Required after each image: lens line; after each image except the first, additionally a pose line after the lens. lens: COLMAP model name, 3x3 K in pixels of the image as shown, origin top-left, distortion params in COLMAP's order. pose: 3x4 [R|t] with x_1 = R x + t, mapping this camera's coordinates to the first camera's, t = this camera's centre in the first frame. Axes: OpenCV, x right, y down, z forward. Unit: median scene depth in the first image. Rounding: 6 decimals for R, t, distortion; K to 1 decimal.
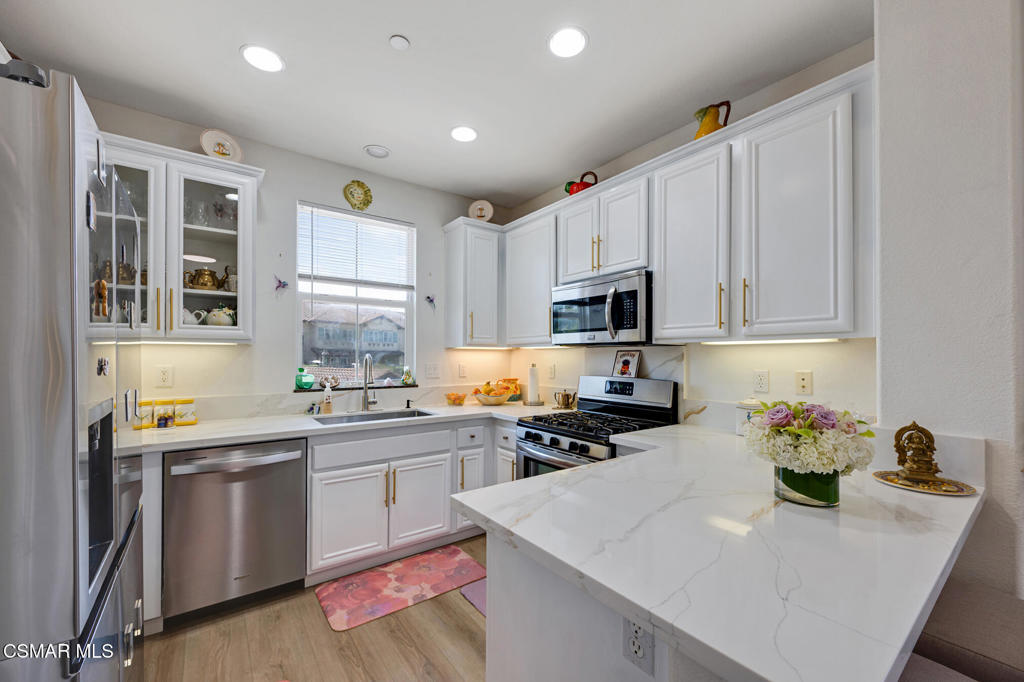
lens RADIAL K [[407.0, 0, 514.0], [0, 407.0, 354.5], [0, 0, 1]] dist [-0.000982, 0.000196]
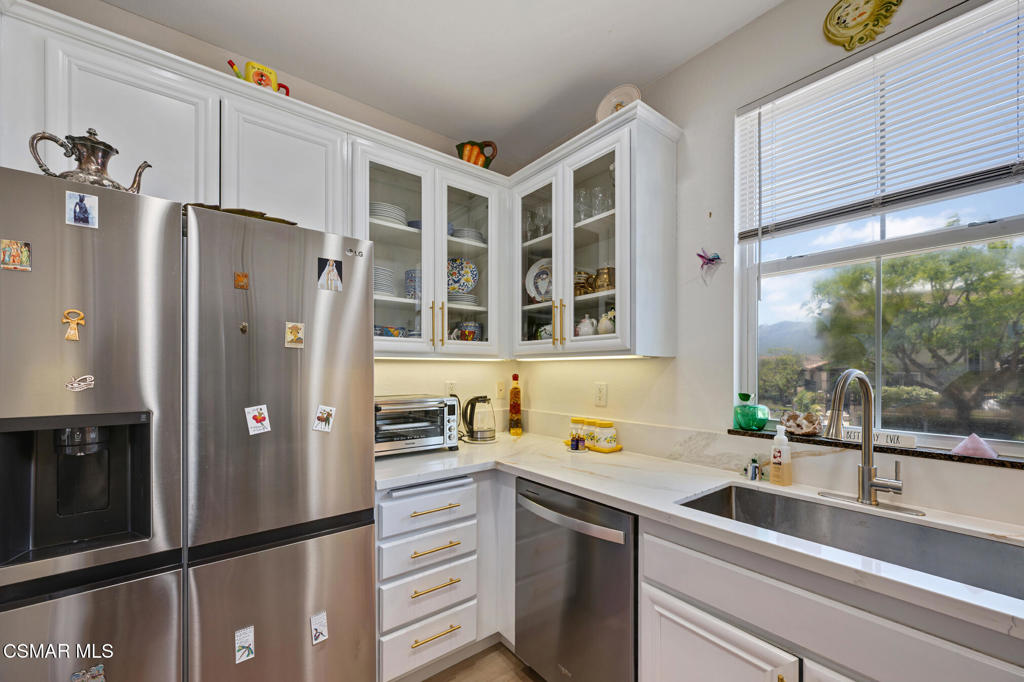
lens RADIAL K [[411.2, 0, 511.2], [0, 411.2, 371.3], [0, 0, 1]] dist [-0.000101, -0.000005]
pose [[0.024719, 0.001607, -0.999693, 0.064112], [0.002915, 0.999994, 0.001679, -0.000940], [0.999690, -0.002955, 0.024714, 0.695570]]
